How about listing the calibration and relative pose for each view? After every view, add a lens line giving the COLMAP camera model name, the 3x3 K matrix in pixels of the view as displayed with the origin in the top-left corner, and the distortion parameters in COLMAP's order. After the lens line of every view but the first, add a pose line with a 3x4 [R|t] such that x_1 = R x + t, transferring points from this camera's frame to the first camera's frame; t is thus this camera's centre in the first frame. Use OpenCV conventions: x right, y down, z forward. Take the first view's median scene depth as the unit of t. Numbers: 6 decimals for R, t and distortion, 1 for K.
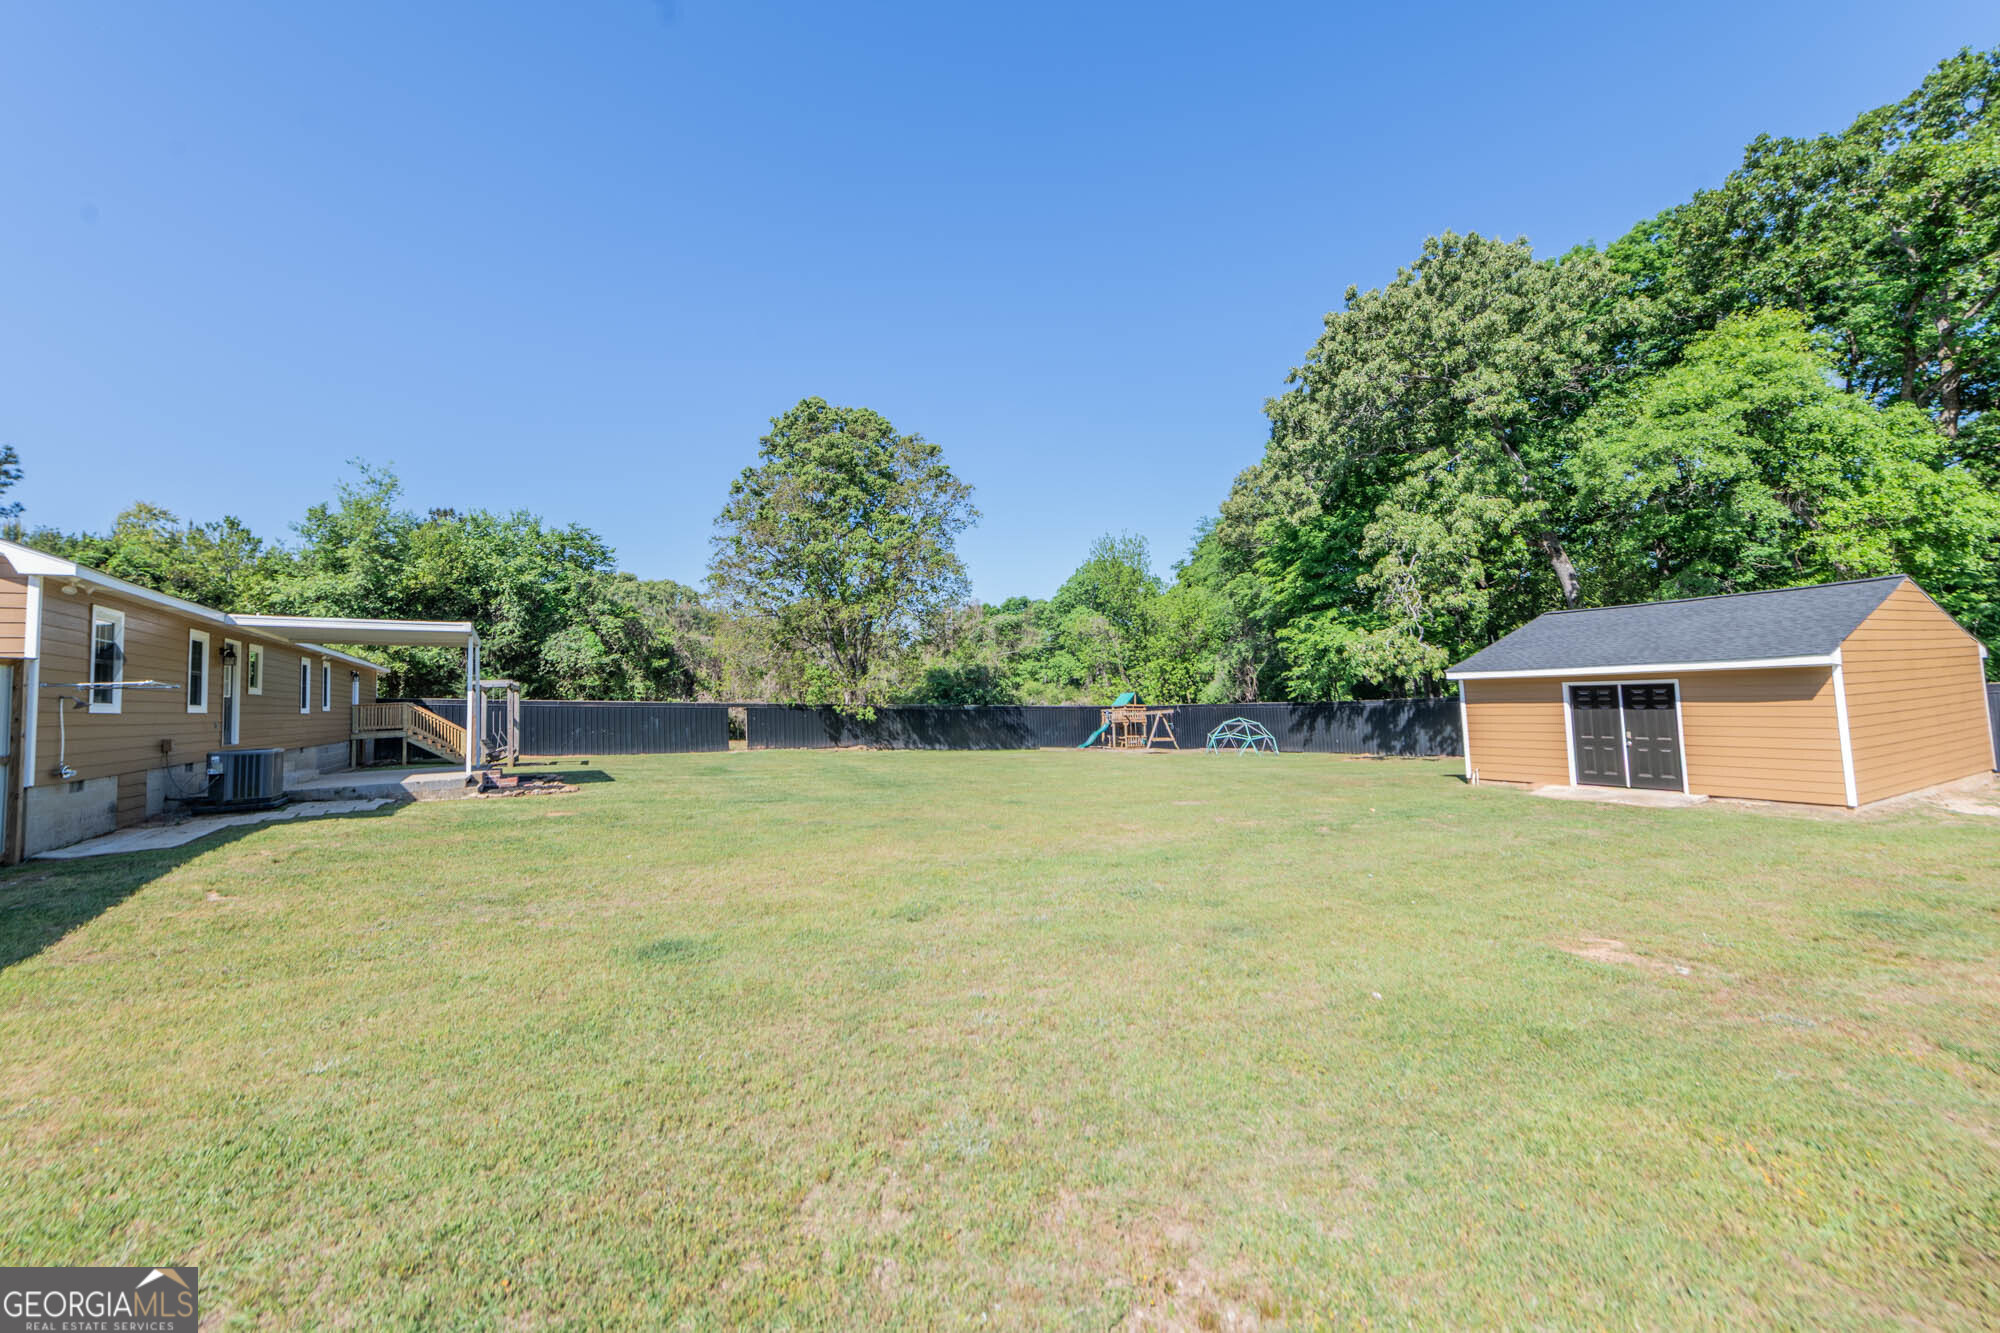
lens RADIAL K [[785.0, 0, 996.3], [0, 785.0, 643.6], [0, 0, 1]] dist [0.015212, -0.005212]
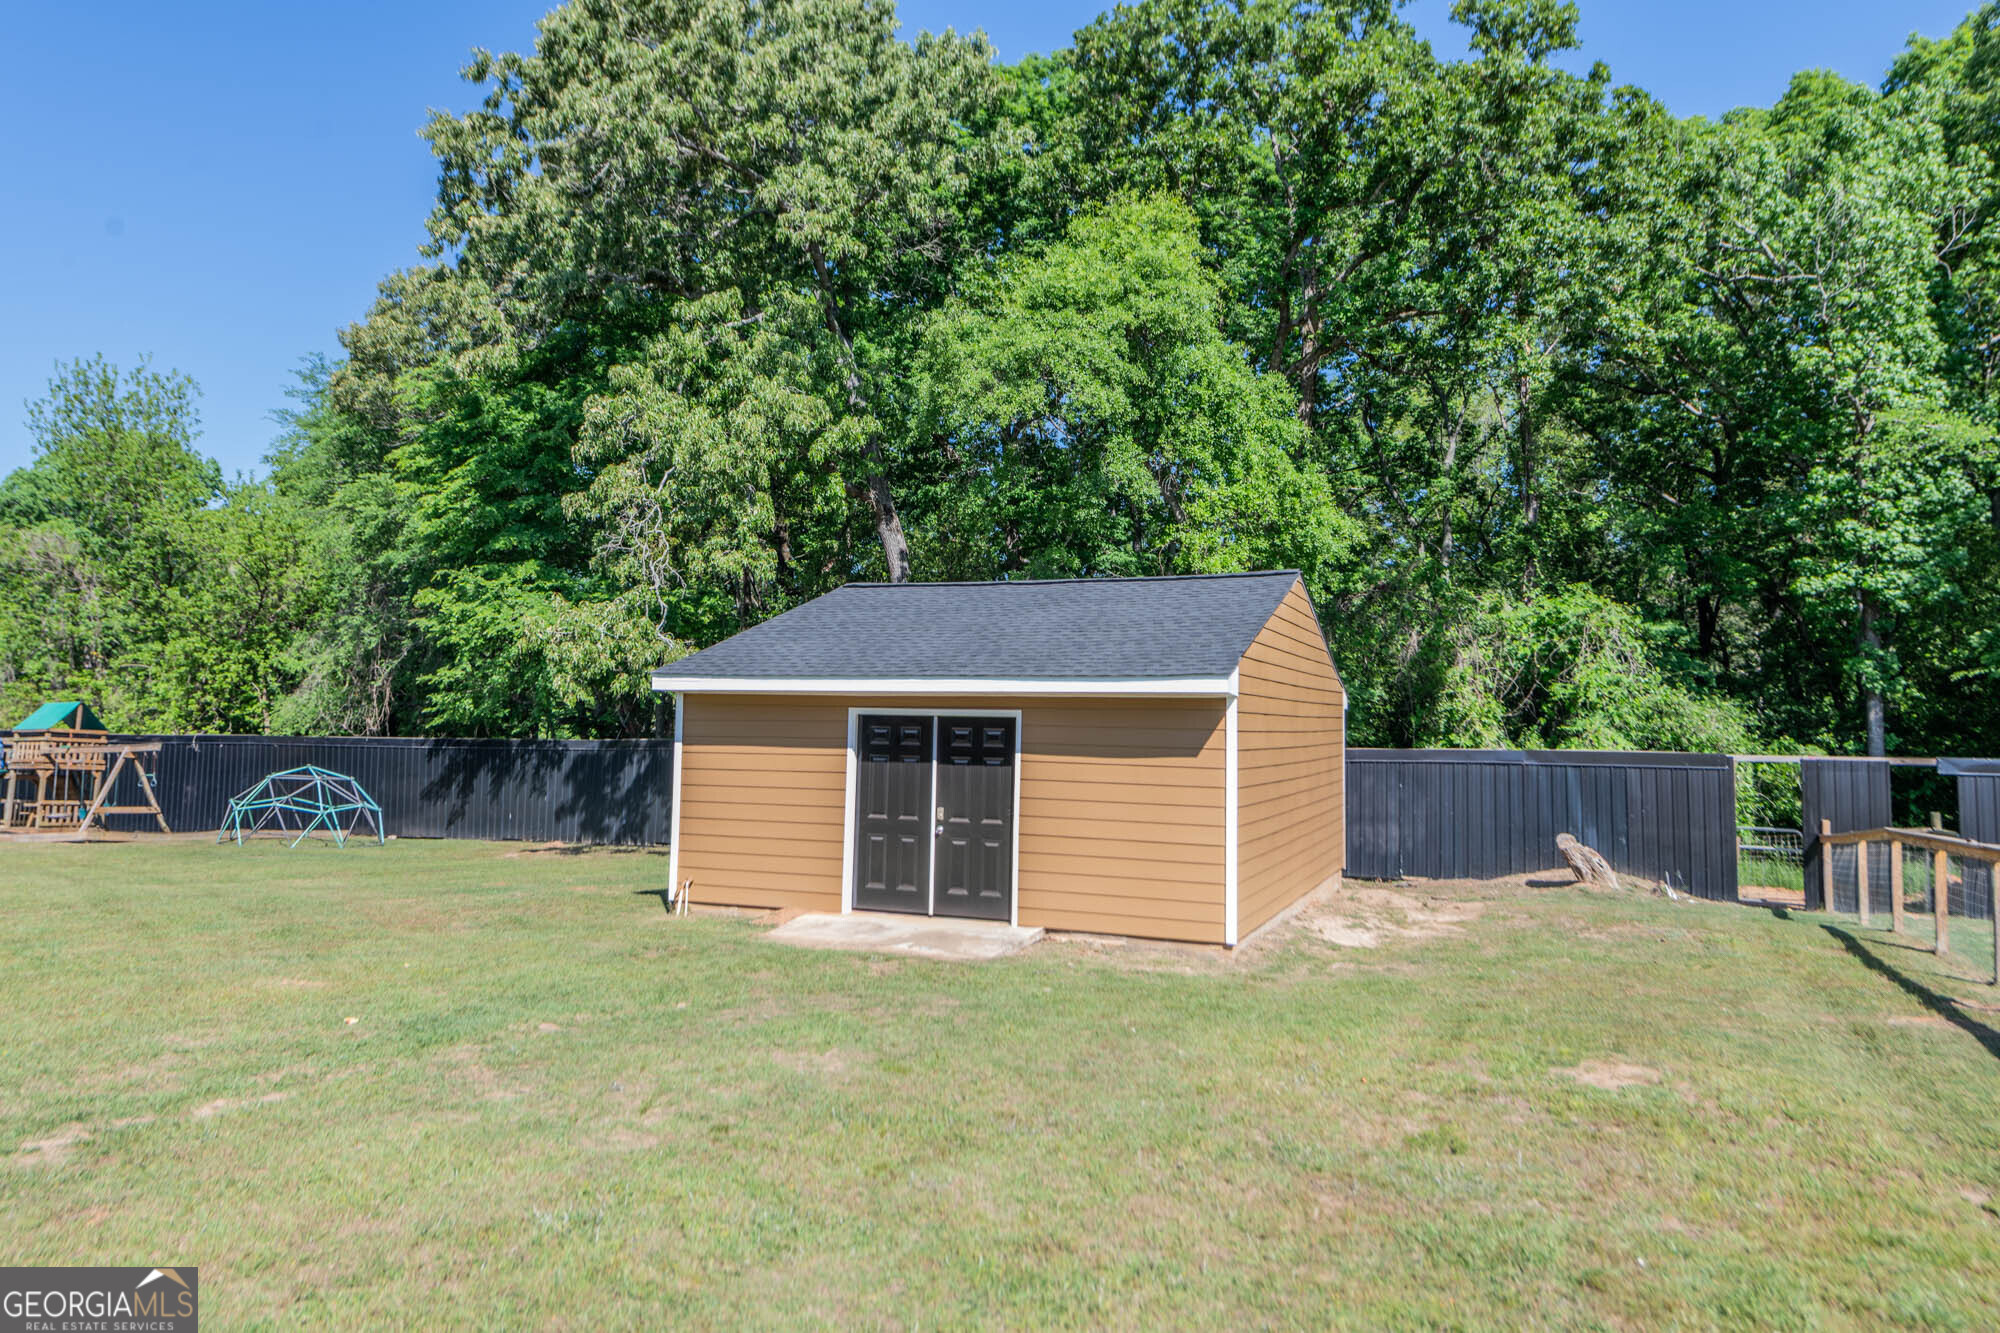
lens RADIAL K [[1330.7, 0, 992.9], [0, 1330.7, 632.4], [0, 0, 1]] dist [0.025808, 0.000373]
pose [[0.765610, 0.098090, 0.635783, 0.134188], [-0.091063, 0.994880, -0.043834, 0.016650], [-0.636828, -0.024337, 0.770622, 0.159652]]
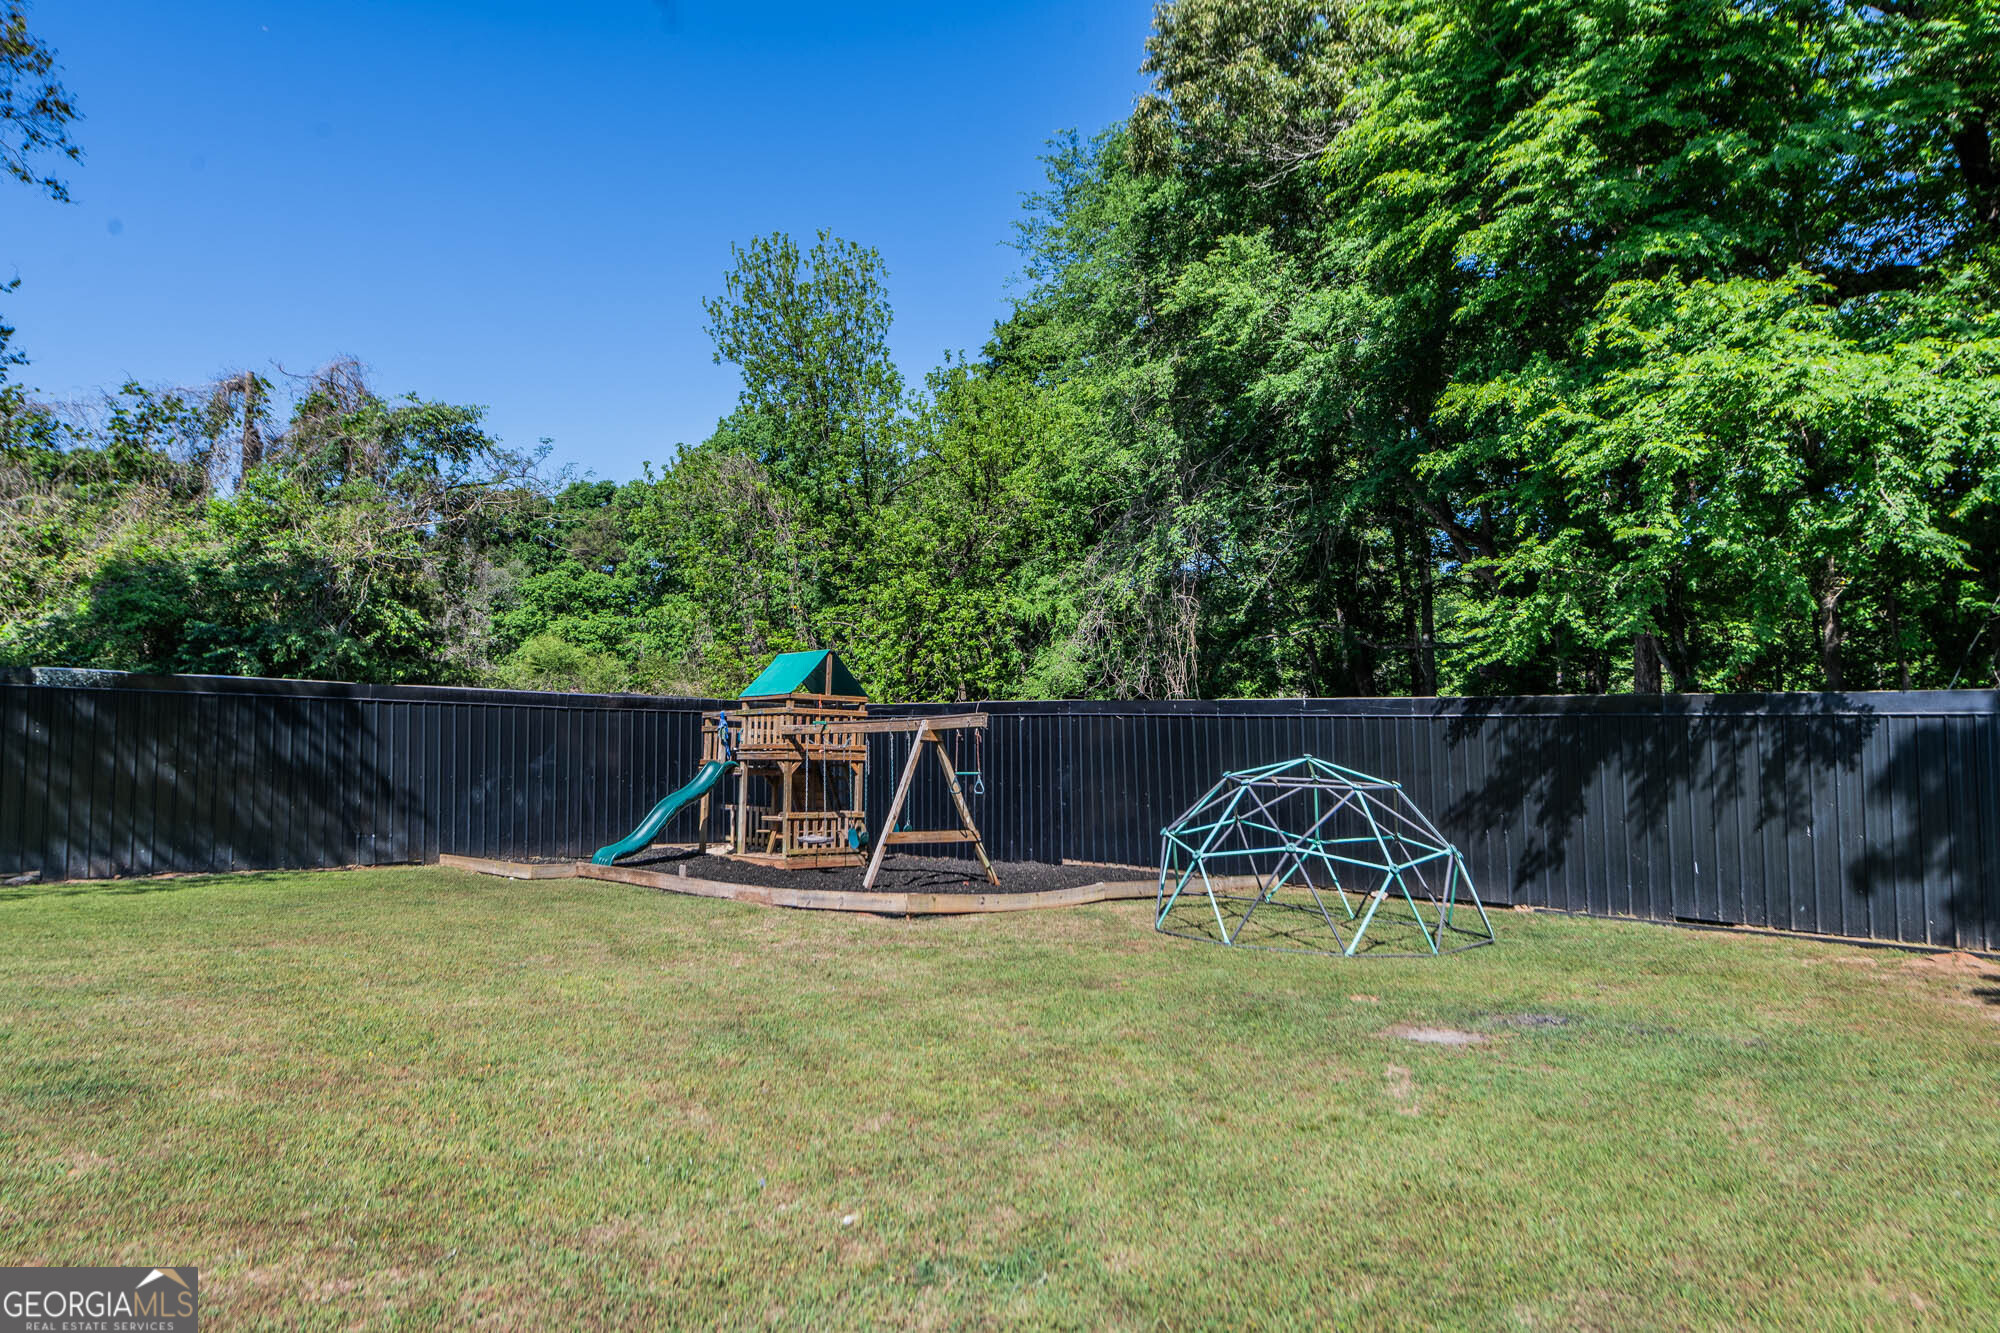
lens RADIAL K [[1330.7, 0, 992.9], [0, 1330.7, 632.4], [0, 0, 1]] dist [0.025808, 0.000373]
pose [[0.955875, 0.050687, 0.289367, 0.155406], [-0.054179, 0.998523, 0.004066, 0.081434], [-0.288734, -0.019565, 0.957210, 0.869185]]
